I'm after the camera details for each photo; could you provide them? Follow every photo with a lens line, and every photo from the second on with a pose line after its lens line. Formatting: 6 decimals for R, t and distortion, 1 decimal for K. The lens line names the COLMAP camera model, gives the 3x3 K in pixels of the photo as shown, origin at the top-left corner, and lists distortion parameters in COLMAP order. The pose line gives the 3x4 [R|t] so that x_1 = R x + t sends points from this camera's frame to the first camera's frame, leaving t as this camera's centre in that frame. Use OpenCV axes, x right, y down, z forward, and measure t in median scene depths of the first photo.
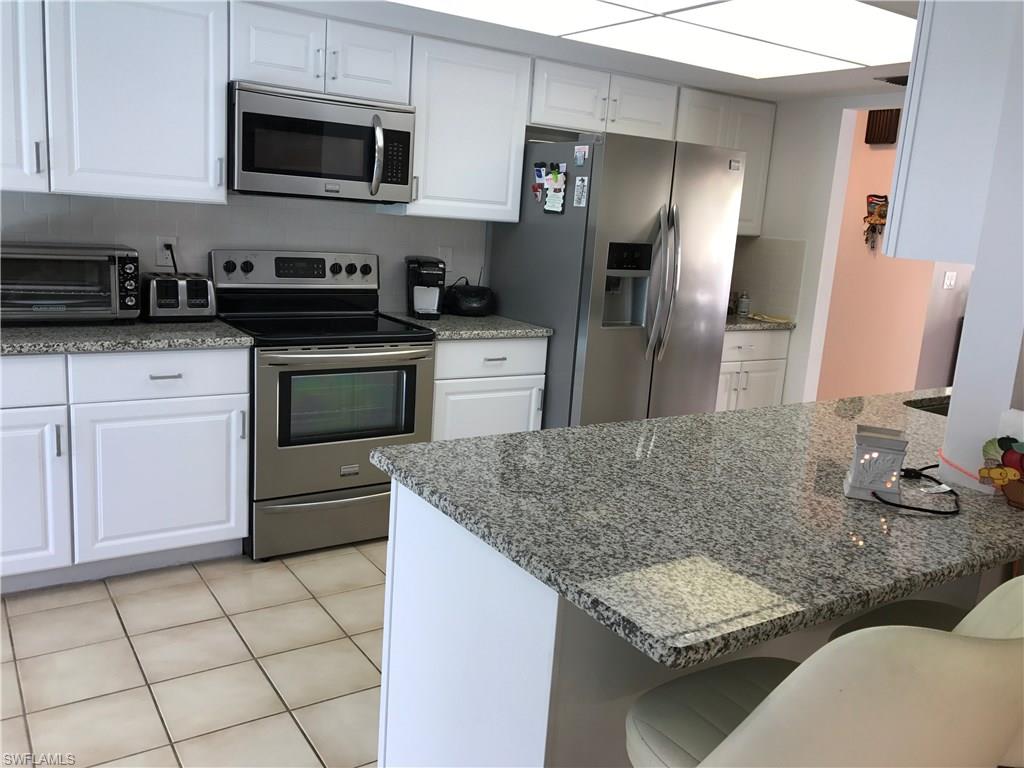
lens RADIAL K [[842.8, 0, 510.5], [0, 842.8, 372.0], [0, 0, 1]] dist [0.009782, -0.003982]
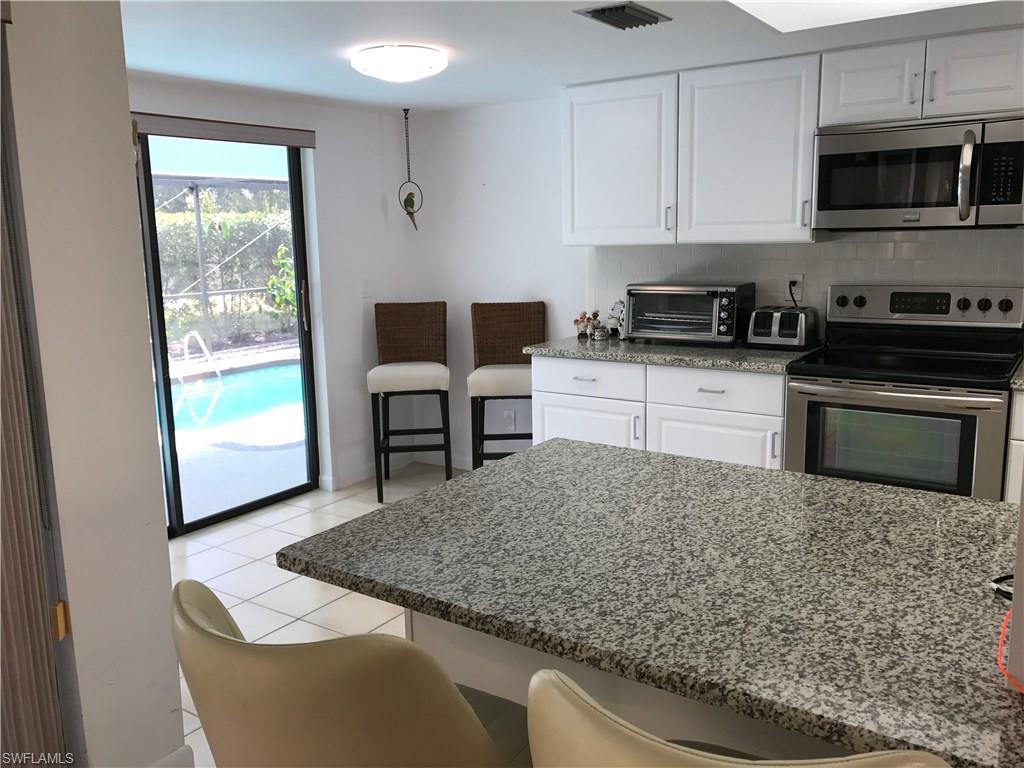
lens RADIAL K [[842.8, 0, 510.5], [0, 842.8, 372.0], [0, 0, 1]] dist [0.009782, -0.003982]
pose [[0.362660, 0.075951, -0.928822, 0.547354], [-0.128381, 0.991243, 0.030928, -0.019802], [0.923037, 0.108026, 0.369234, 0.273400]]
